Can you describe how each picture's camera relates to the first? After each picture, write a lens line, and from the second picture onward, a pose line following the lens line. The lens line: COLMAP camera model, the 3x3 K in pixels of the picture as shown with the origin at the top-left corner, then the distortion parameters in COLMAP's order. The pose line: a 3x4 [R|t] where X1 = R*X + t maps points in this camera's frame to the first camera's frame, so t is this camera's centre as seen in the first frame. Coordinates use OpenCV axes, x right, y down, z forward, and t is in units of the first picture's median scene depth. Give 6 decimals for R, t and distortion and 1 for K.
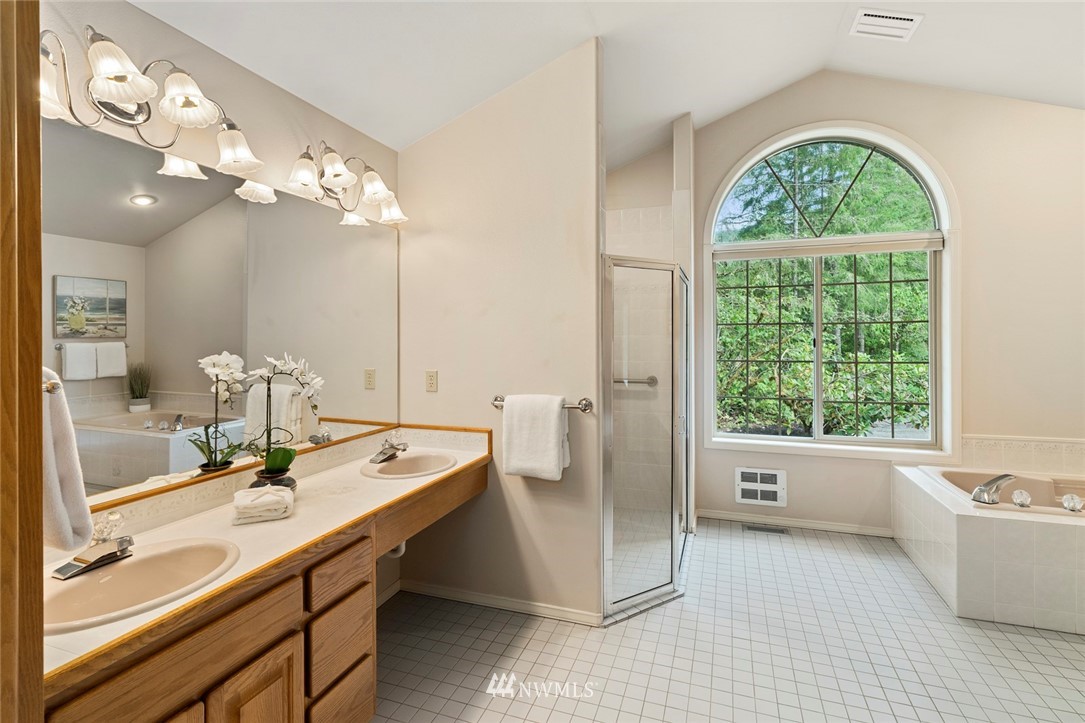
lens RADIAL K [[521.1, 0, 545.2], [0, 521.1, 336.0], [0, 0, 1]] dist [0.006700, -0.000021]
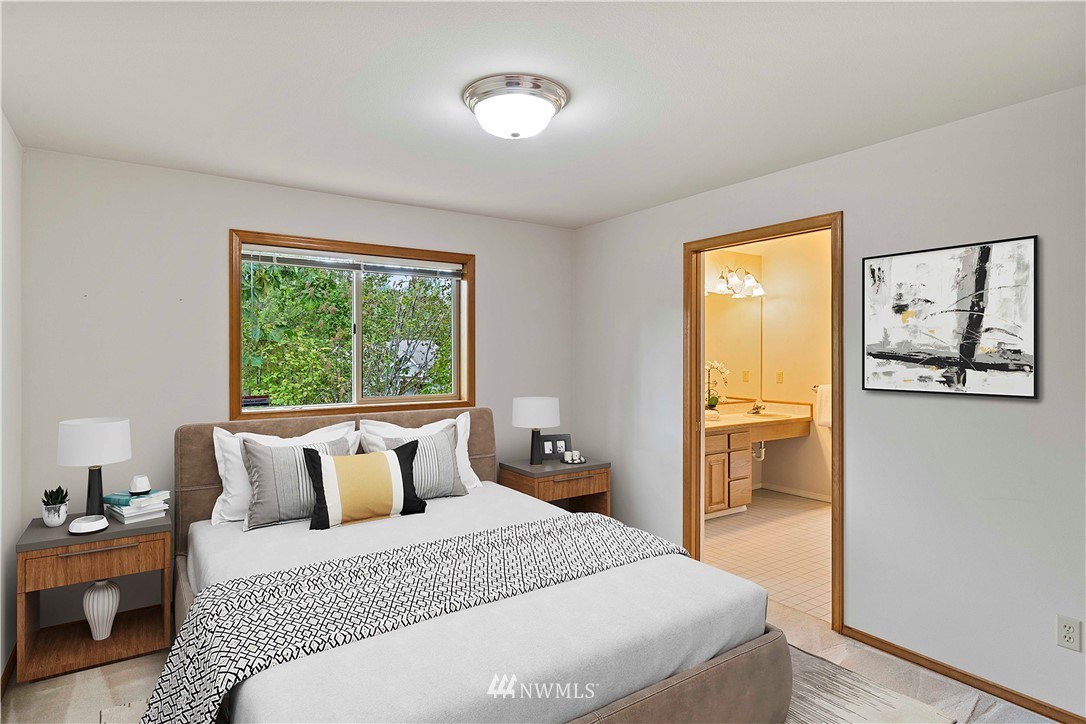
lens RADIAL K [[580.2, 0, 541.8], [0, 580.2, 352.5], [0, 0, 1]] dist [0.000901, 0.000064]
pose [[0.805191, 0.005672, -0.592989, 0.370896], [-0.006032, 0.999981, 0.001374, -0.000631], [0.592985, 0.002470, 0.805210, -1.331488]]
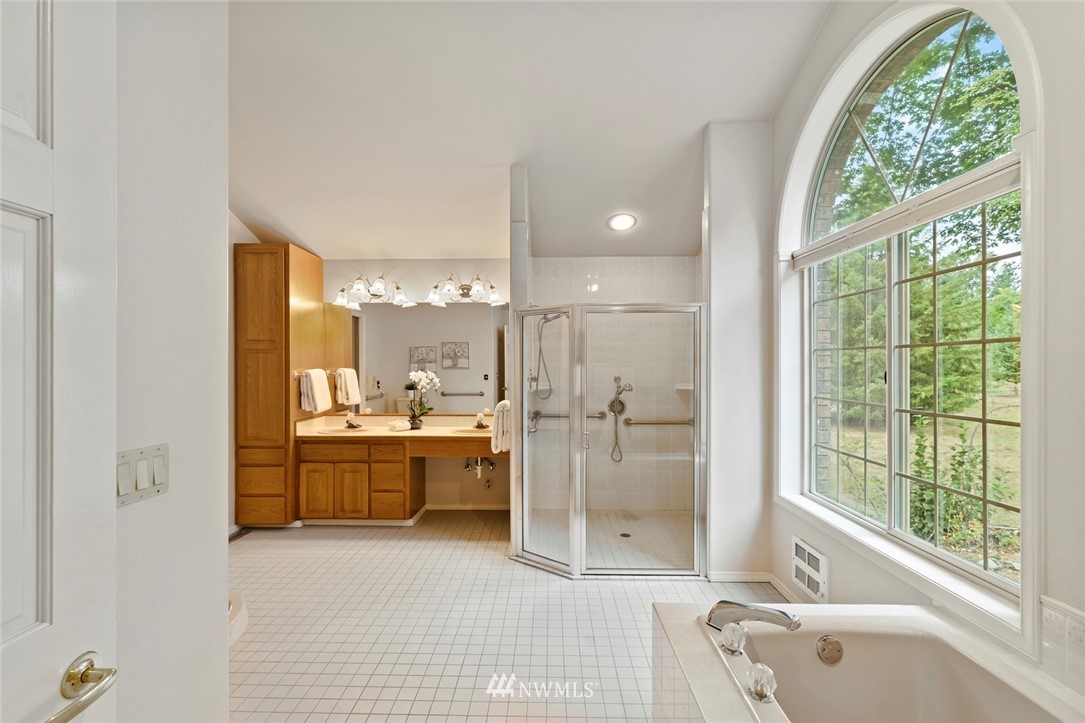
lens RADIAL K [[484.4, 0, 542.5], [0, 484.4, 361.5], [0, 0, 1]] dist [0.000345, 0.000100]
pose [[0.311181, 0.000491, -0.950351, 1.459227], [-0.006585, 0.999977, -0.001640, -0.011496], [0.950328, 0.006768, 0.311177, 0.643199]]
